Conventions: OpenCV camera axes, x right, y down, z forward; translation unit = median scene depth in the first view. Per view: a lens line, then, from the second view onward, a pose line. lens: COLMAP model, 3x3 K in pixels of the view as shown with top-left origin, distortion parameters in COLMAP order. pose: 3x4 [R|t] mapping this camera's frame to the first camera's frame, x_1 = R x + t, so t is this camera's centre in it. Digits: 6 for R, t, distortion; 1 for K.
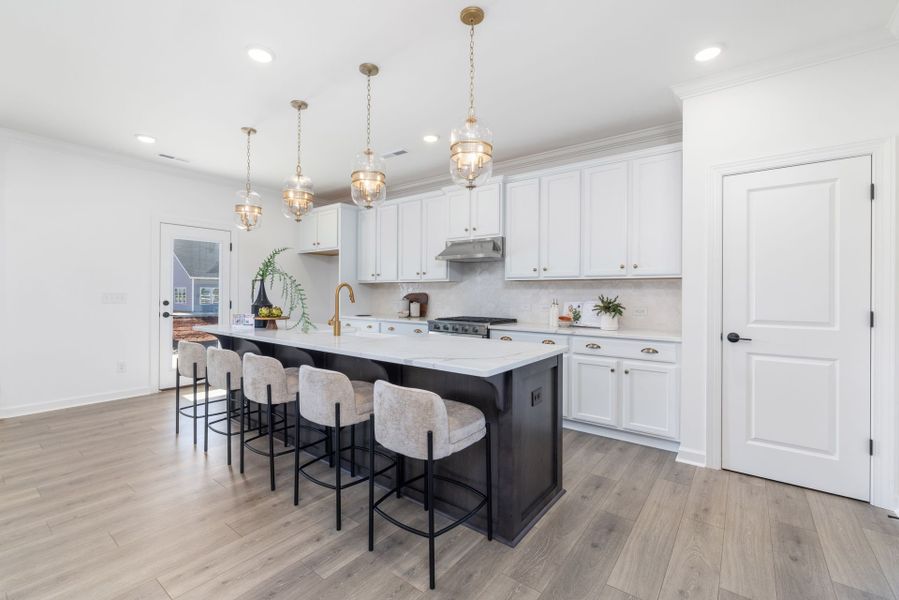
lens RADIAL K [[392.5, 0, 452.6], [0, 392.5, 295.1], [0, 0, 1]] dist [0.002235, 0.001212]
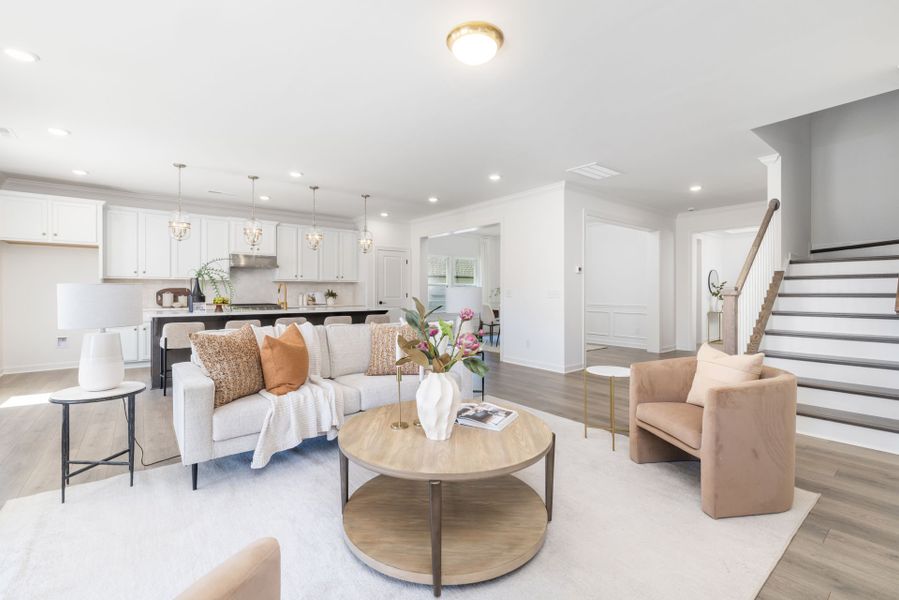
lens RADIAL K [[392.5, 0, 450.5], [0, 392.5, 294.1], [0, 0, 1]] dist [0.002235, 0.001212]
pose [[0.249598, -0.011851, 0.968277, -1.376099], [0.002733, 0.999930, 0.011534, 0.003607], [-0.968346, -0.000232, 0.249613, -0.199652]]
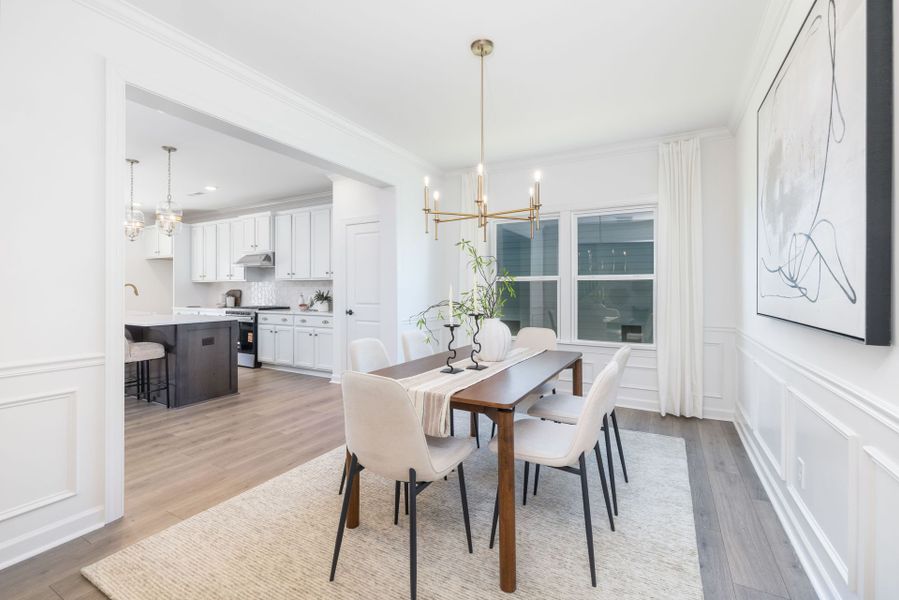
lens RADIAL K [[392.5, 0, 448.7], [0, 392.5, 292.6], [0, 0, 1]] dist [0.002235, 0.001212]
pose [[0.991672, -0.005767, 0.128656, 0.597210], [0.005776, 0.999983, 0.000303, 0.010914], [-0.128656, 0.000443, 0.991689, -0.569968]]
